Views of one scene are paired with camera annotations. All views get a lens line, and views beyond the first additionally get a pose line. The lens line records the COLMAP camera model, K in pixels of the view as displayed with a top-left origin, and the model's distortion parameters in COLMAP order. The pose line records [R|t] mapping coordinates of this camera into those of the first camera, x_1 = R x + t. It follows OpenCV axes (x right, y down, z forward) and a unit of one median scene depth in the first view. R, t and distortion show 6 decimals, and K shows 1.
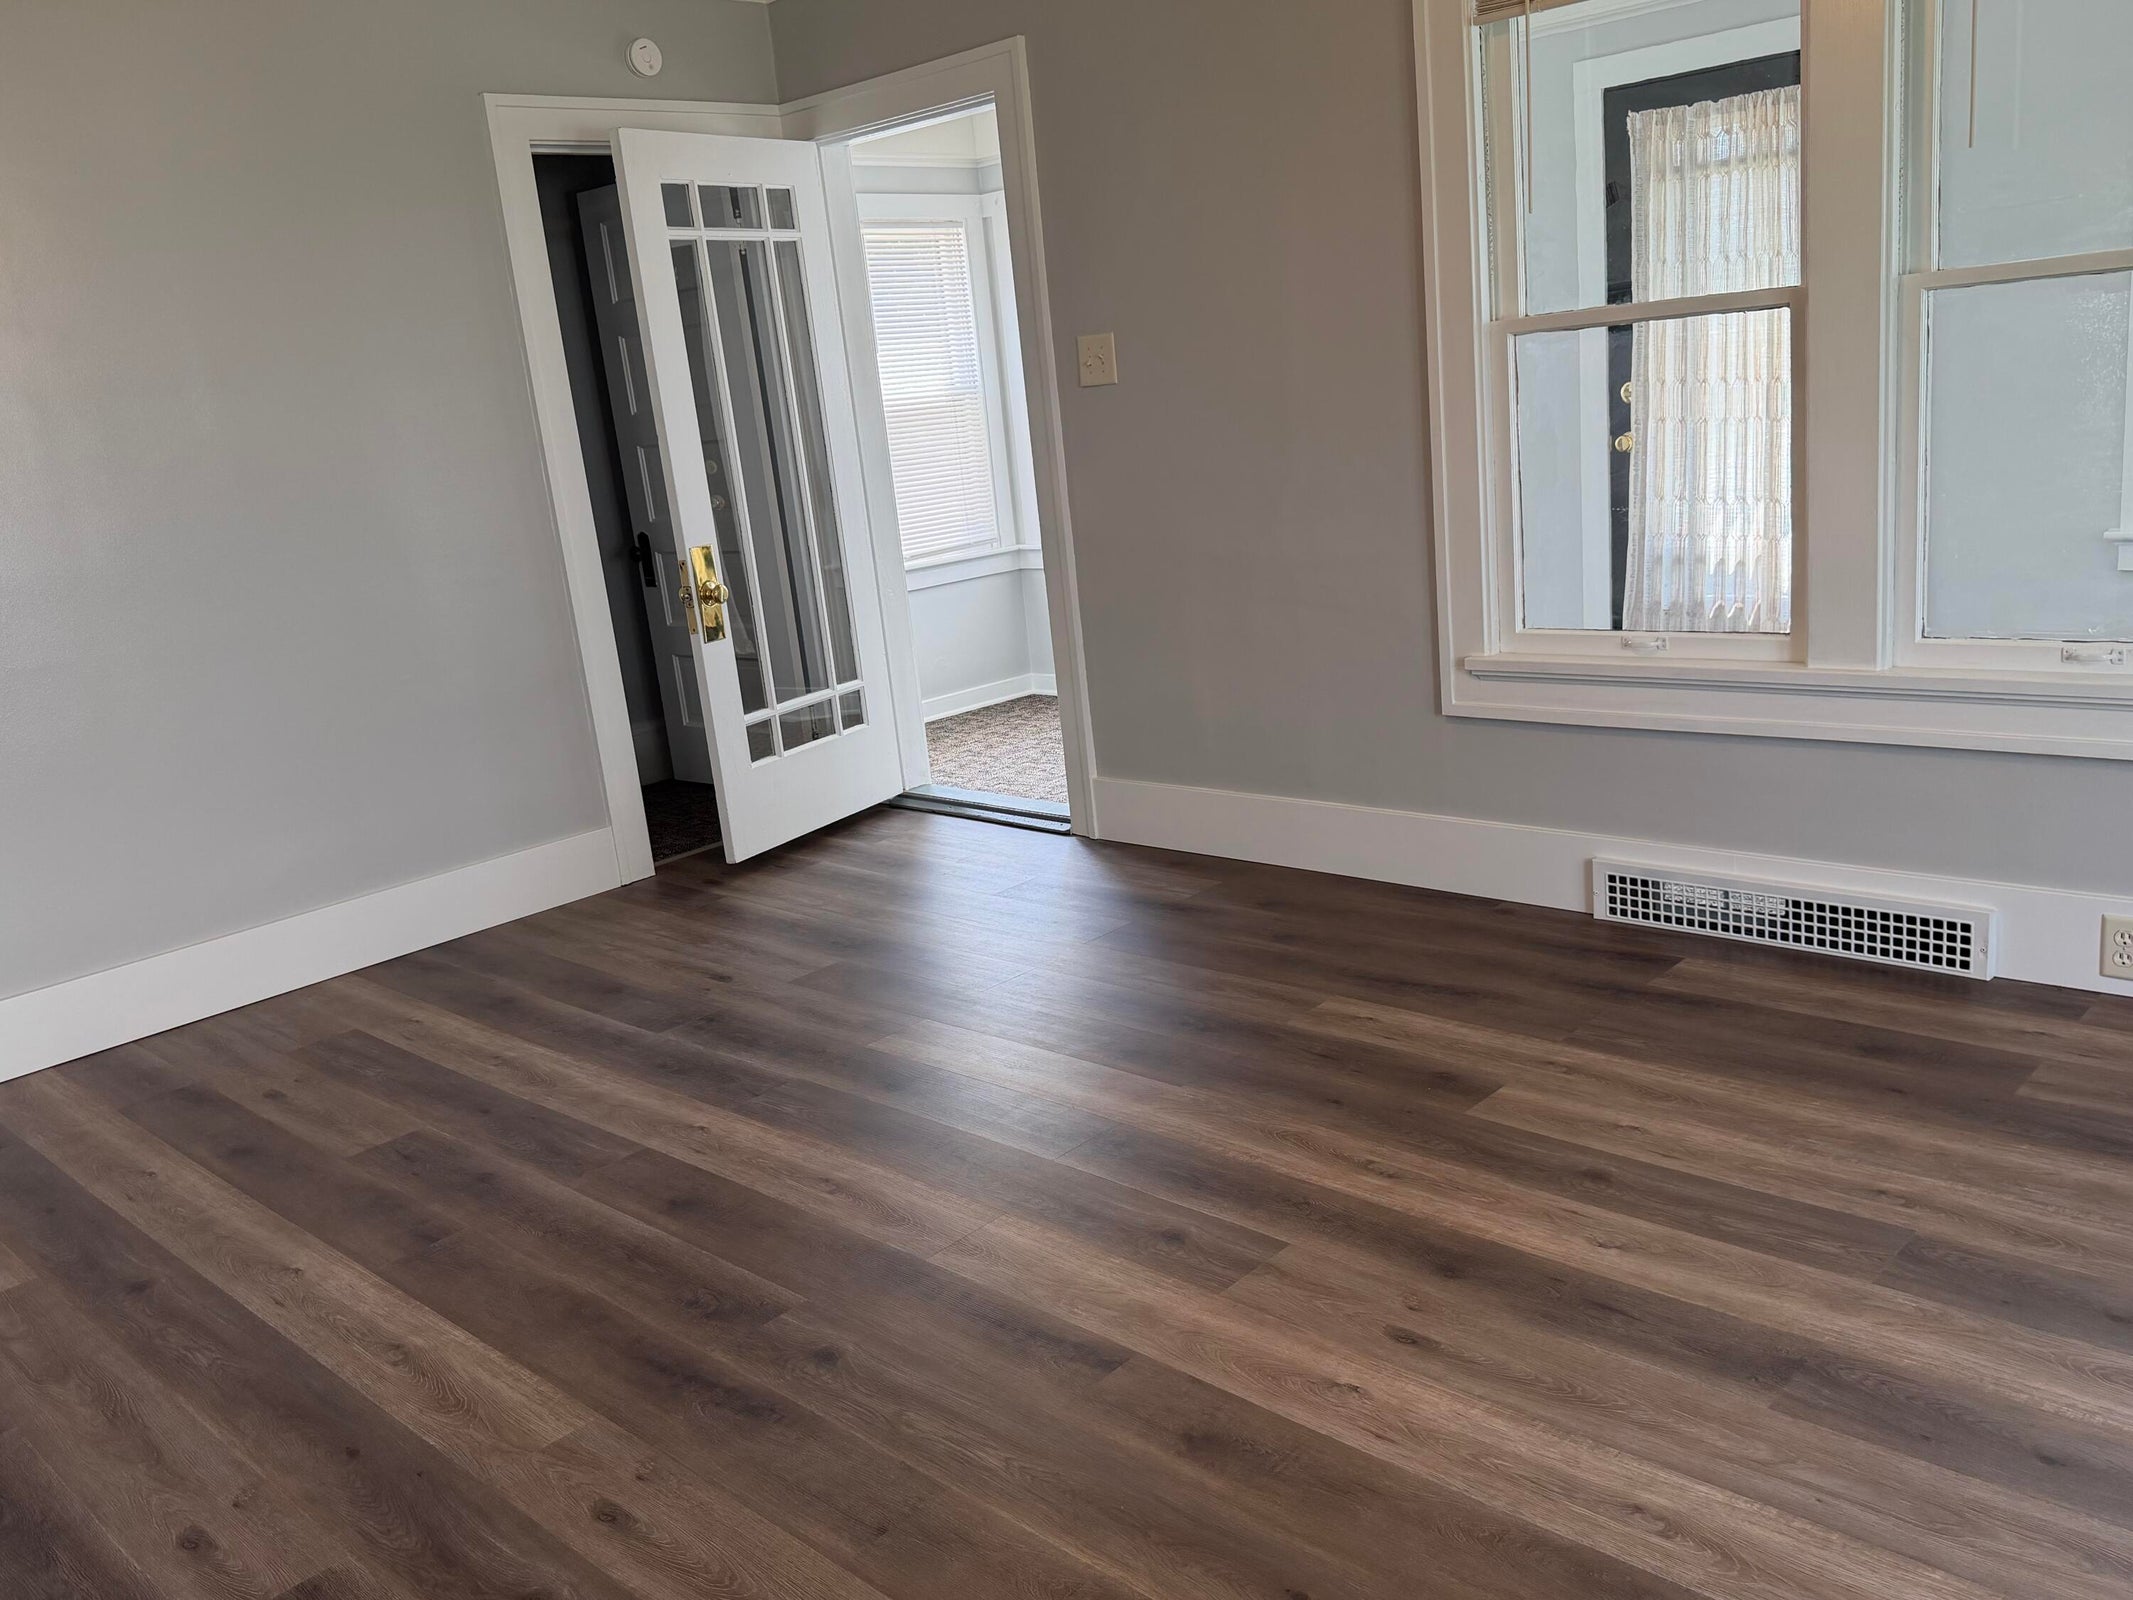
lens RADIAL K [[1737.3, 0, 1068.2], [0, 1737.3, 802.0], [0, 0, 1]] dist [0.120292, -0.202841]
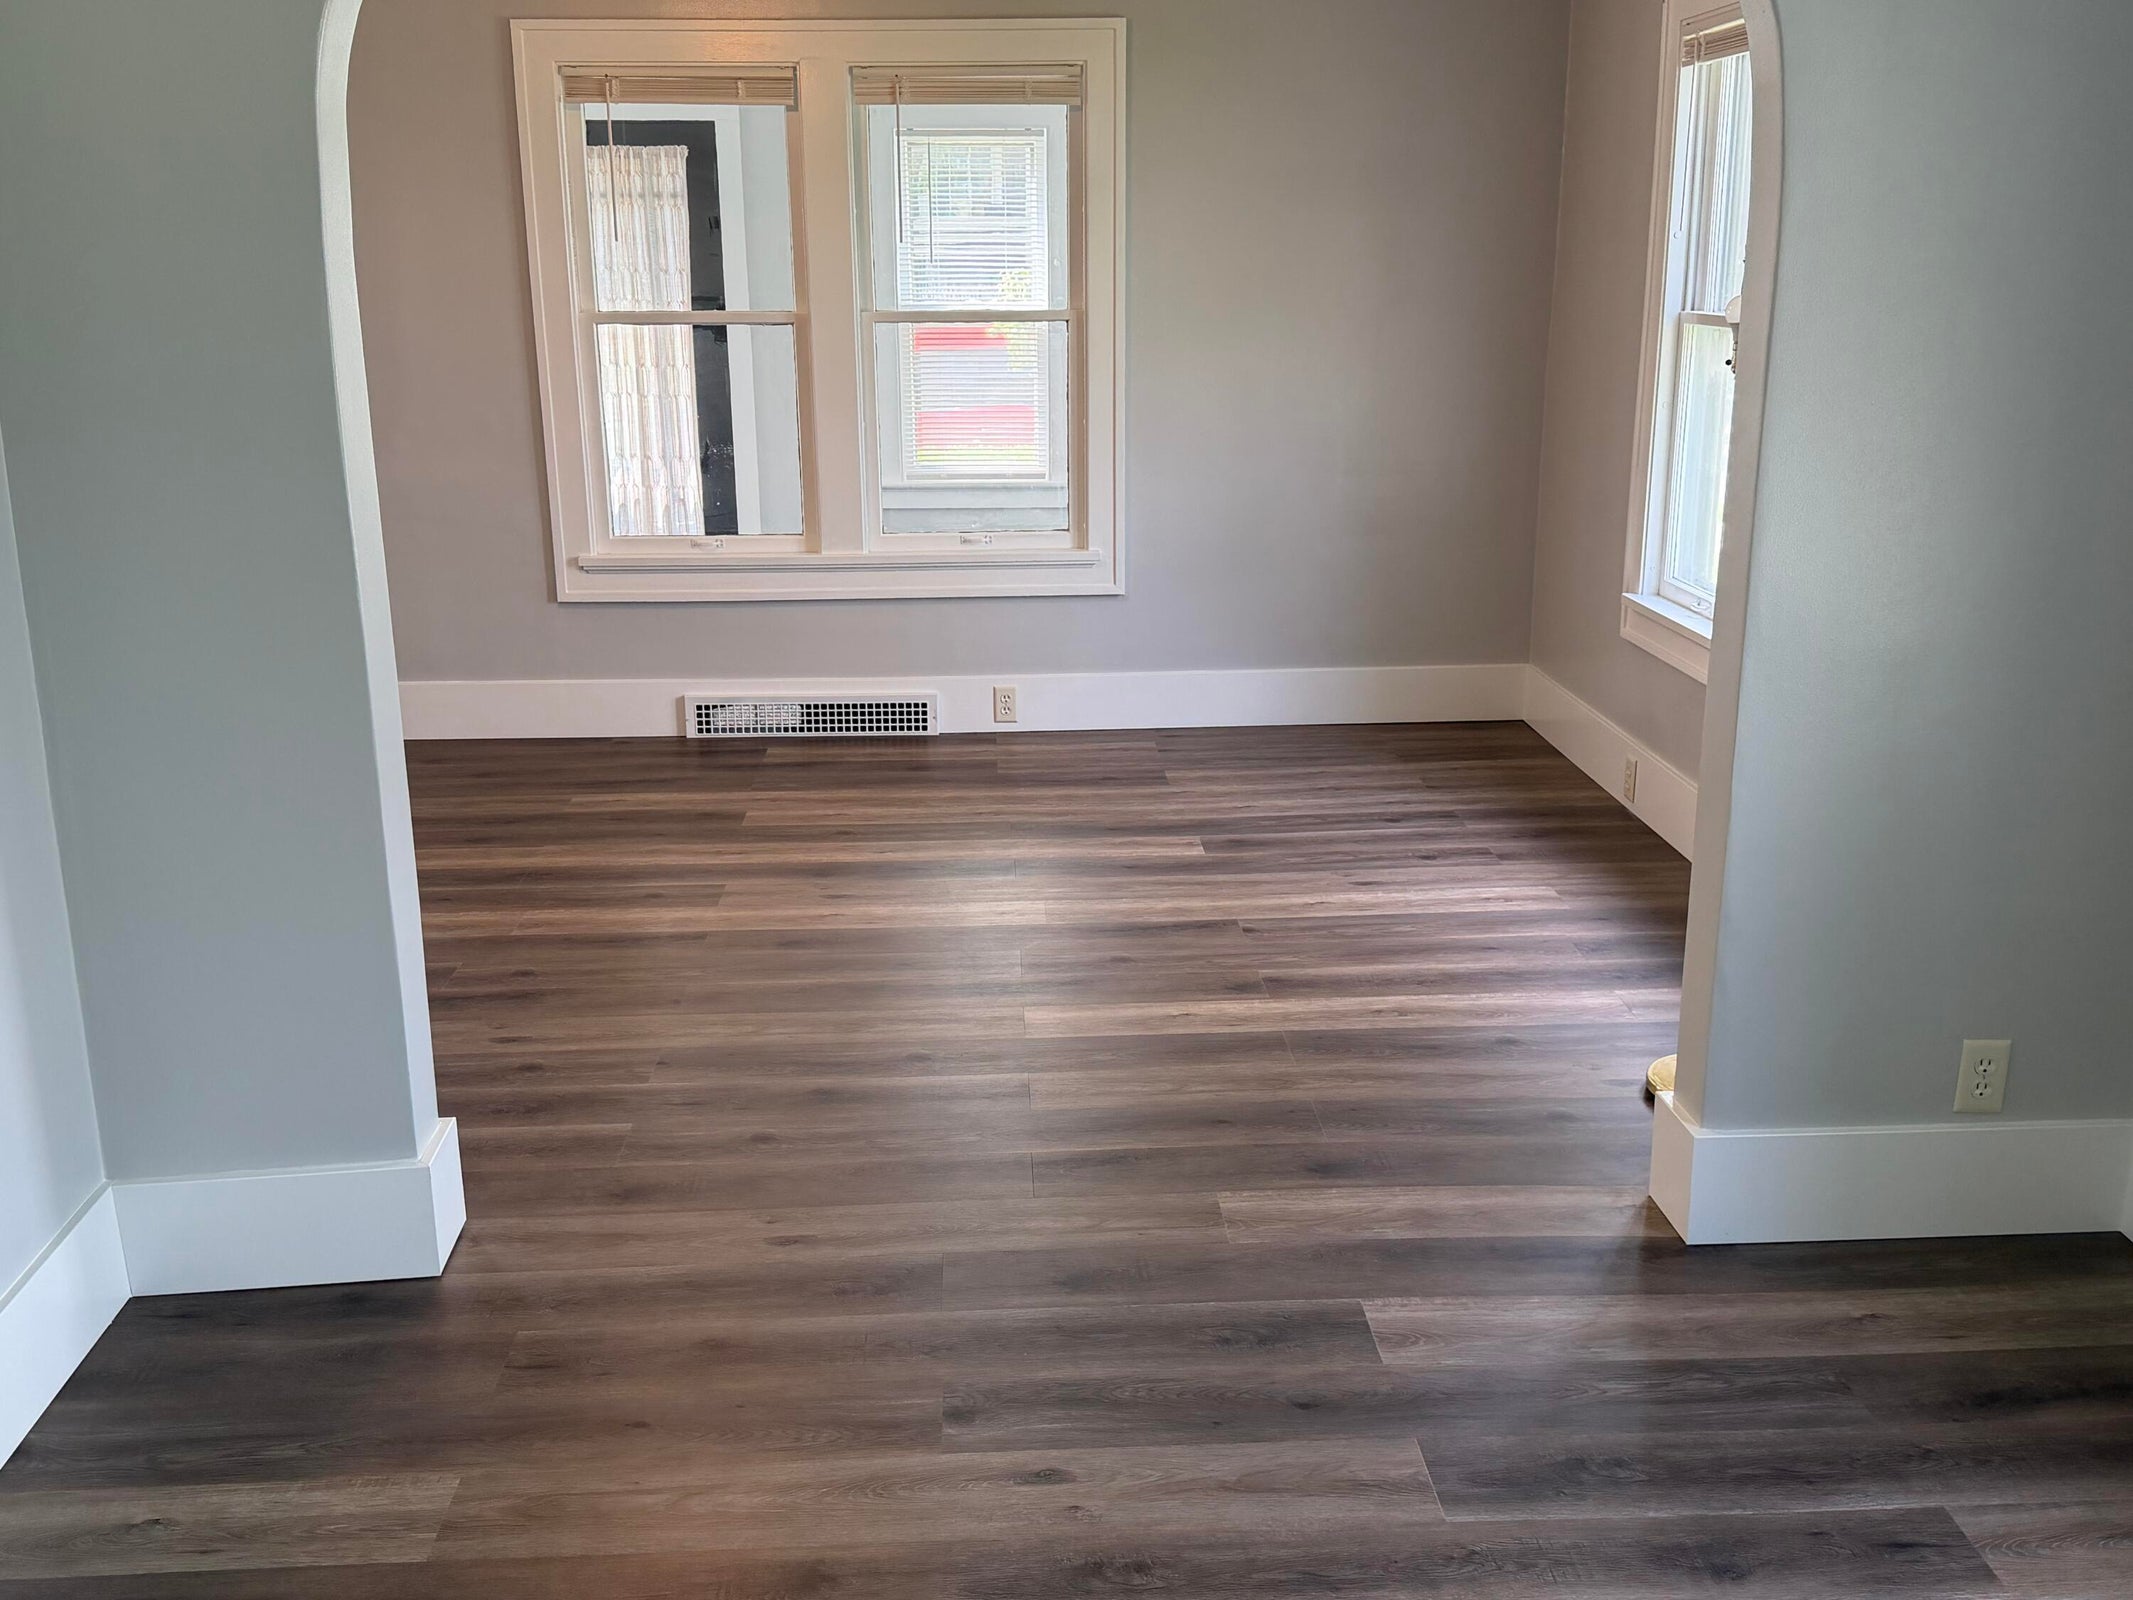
lens RADIAL K [[2011.8, 0, 1069.8], [0, 2011.8, 803.5], [0, 0, 1]] dist [0.174885, -0.308016]
pose [[0.690636, -0.098451, 0.716470, -0.699496], [0.113464, 0.993172, 0.027101, 0.114215], [-0.714247, 0.062577, 0.697091, -0.386957]]
